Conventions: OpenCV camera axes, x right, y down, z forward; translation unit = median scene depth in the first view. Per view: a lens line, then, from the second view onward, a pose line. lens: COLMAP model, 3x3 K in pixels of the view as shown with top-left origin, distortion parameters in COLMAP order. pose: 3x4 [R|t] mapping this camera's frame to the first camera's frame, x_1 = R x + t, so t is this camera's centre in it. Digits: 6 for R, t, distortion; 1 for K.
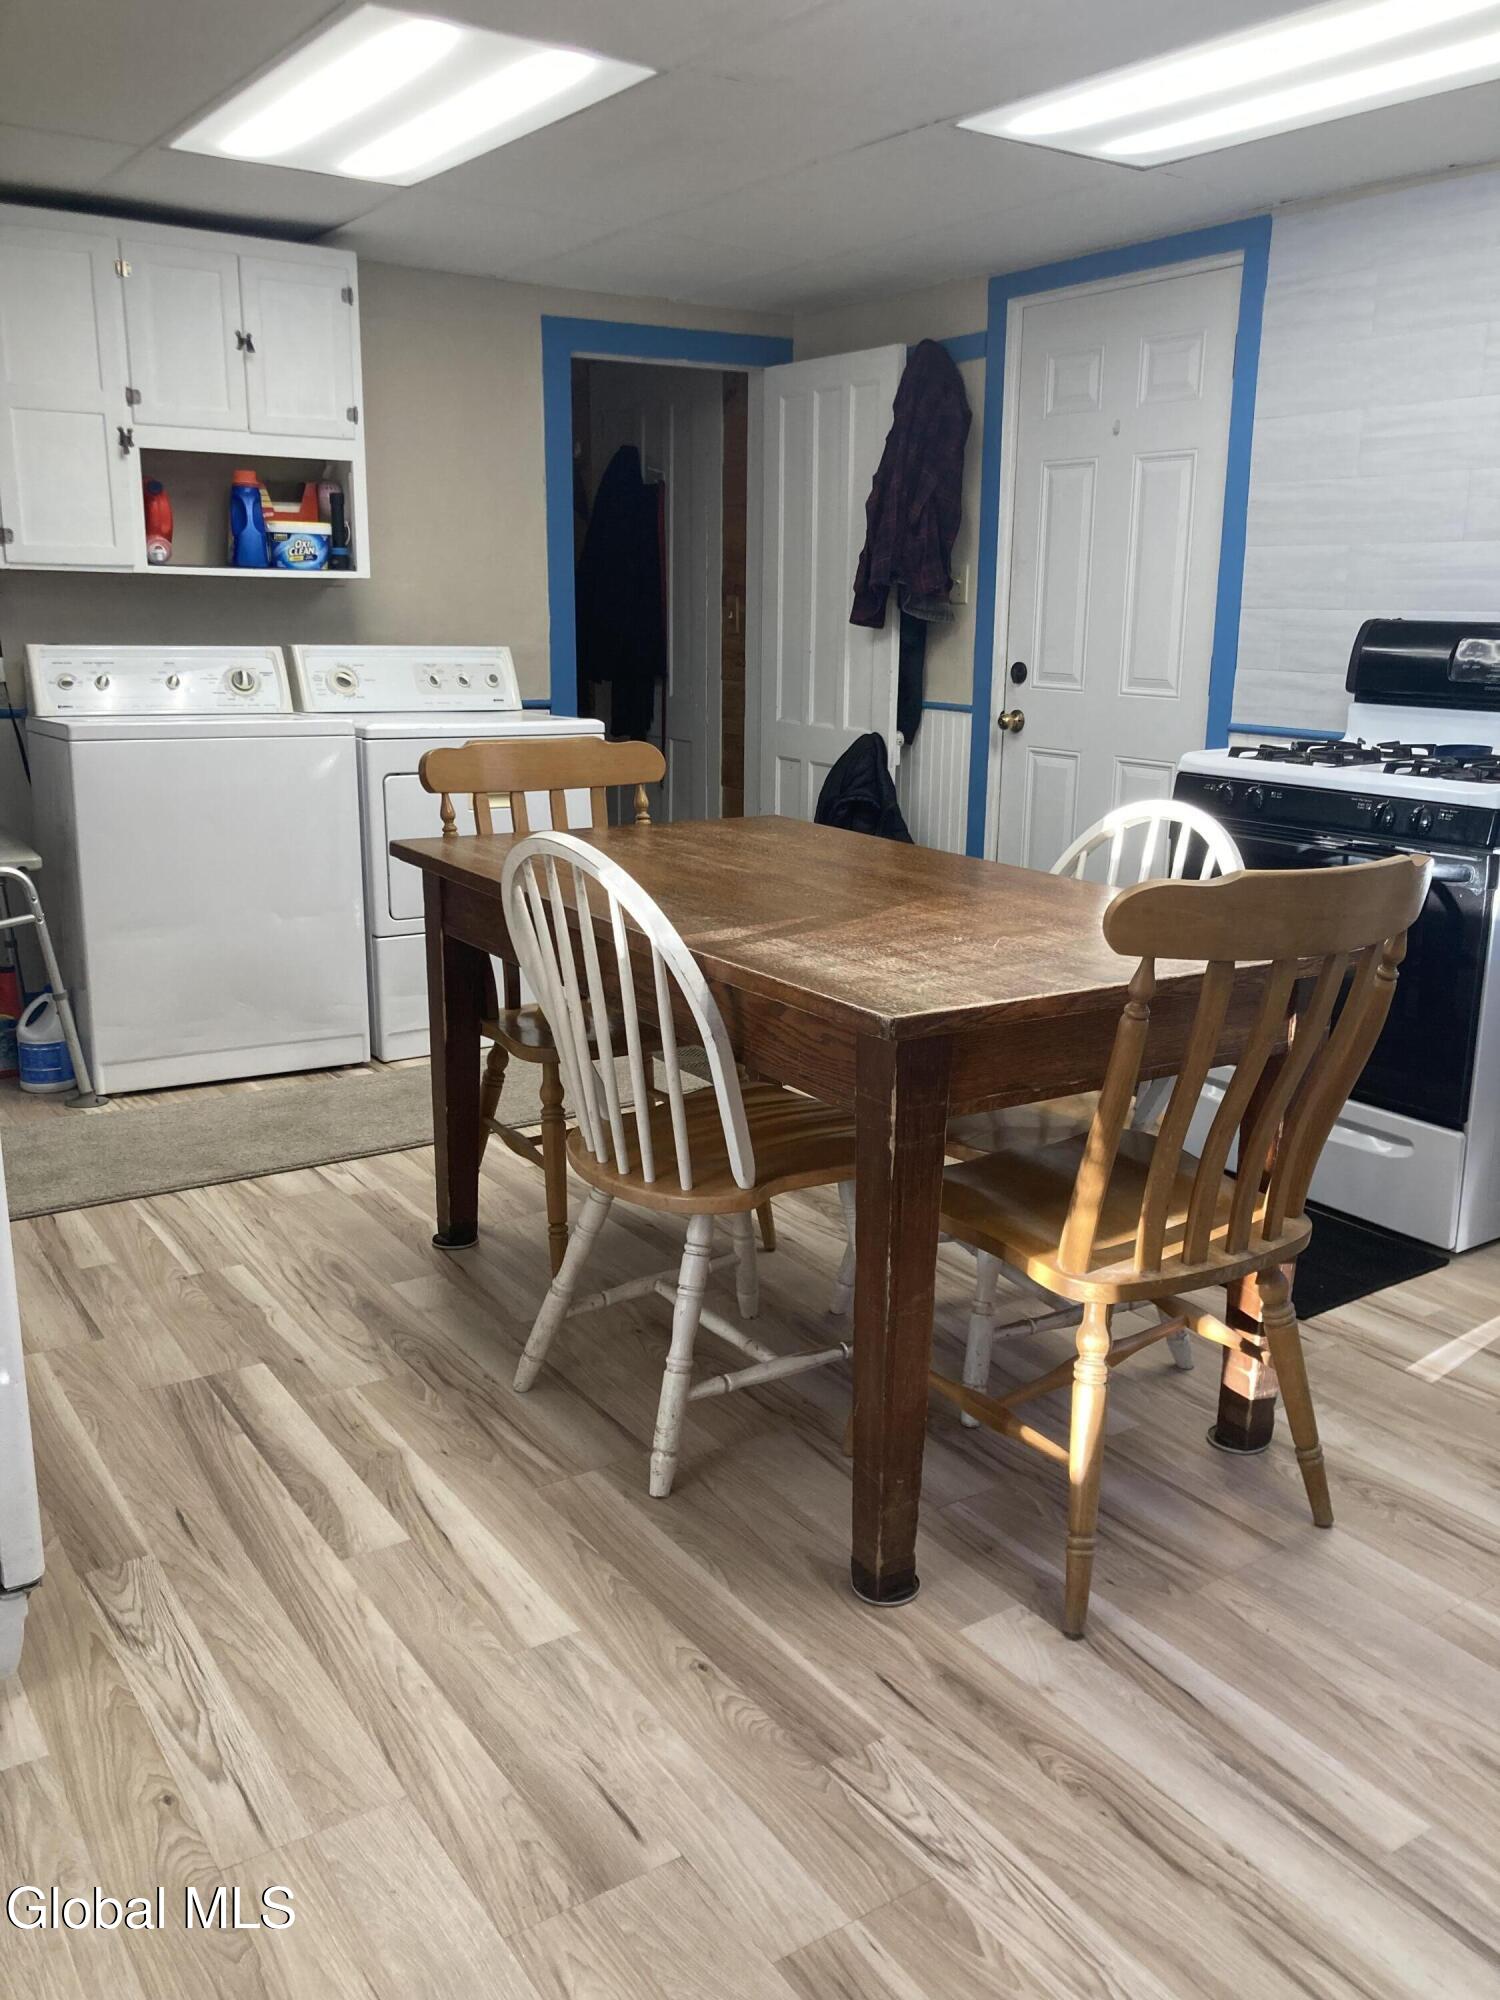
lens RADIAL K [[1635.2, 0, 749.7], [0, 1635.2, 997.3], [0, 0, 1]] dist [-0.007269, 0.038346]
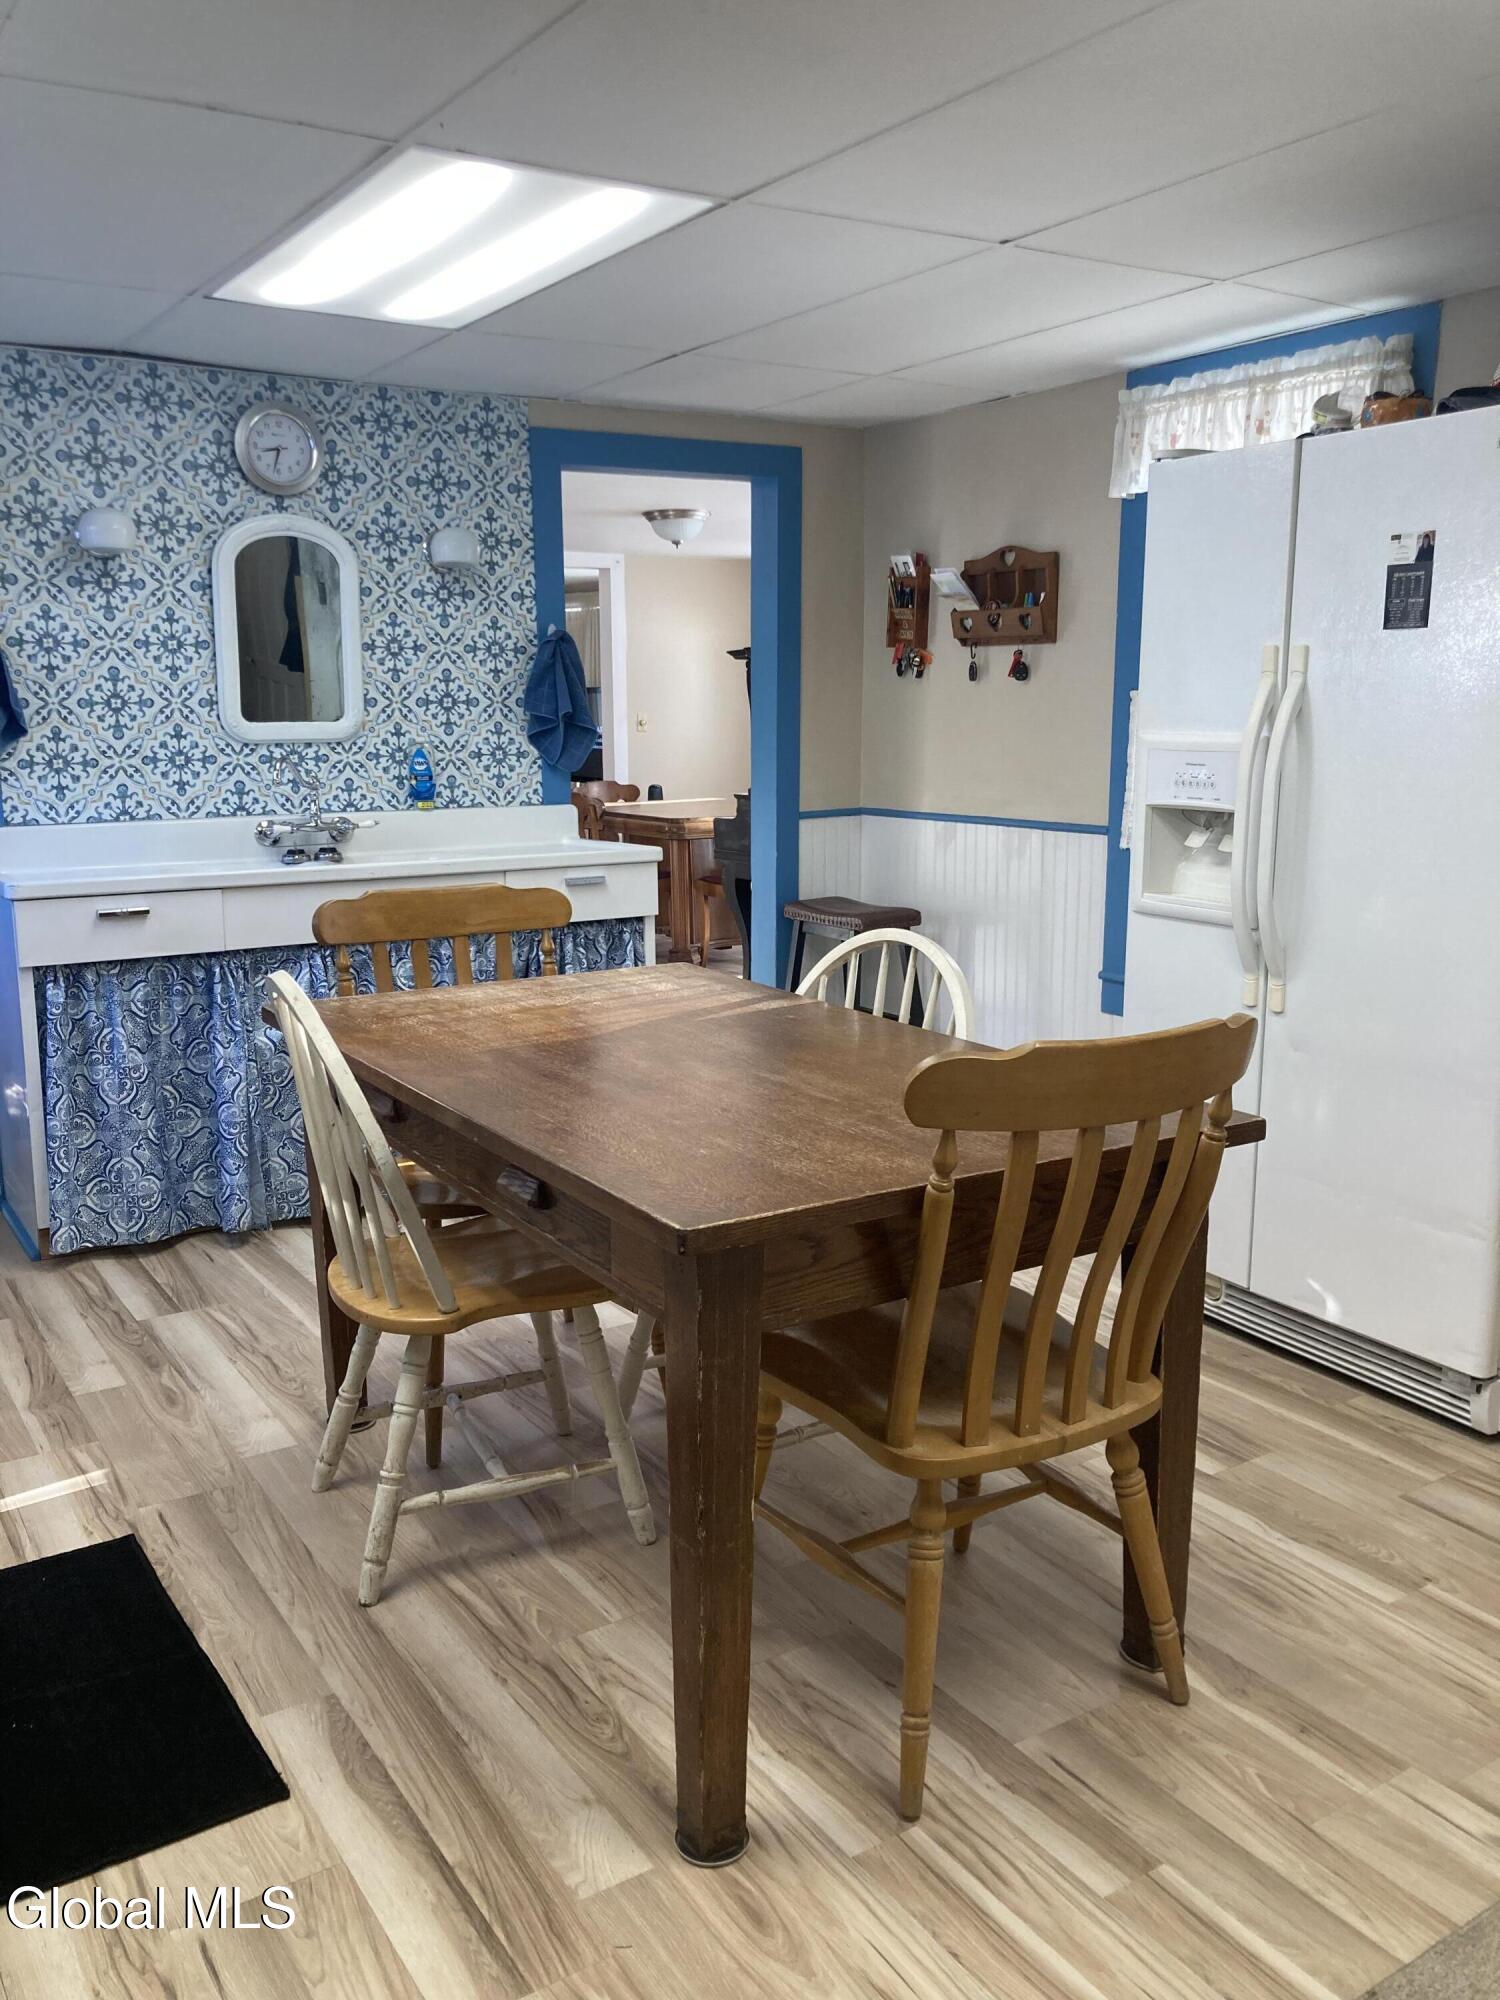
lens RADIAL K [[1634.6, 0, 767.5], [0, 1634.6, 994.8], [0, 0, 1]] dist [-0.003625, 0.016672]
pose [[-0.999849, -0.014710, 0.009211, -0.014502], [-0.009789, 0.916196, 0.400611, -0.402748], [-0.014332, 0.400461, -0.916202, 1.555059]]
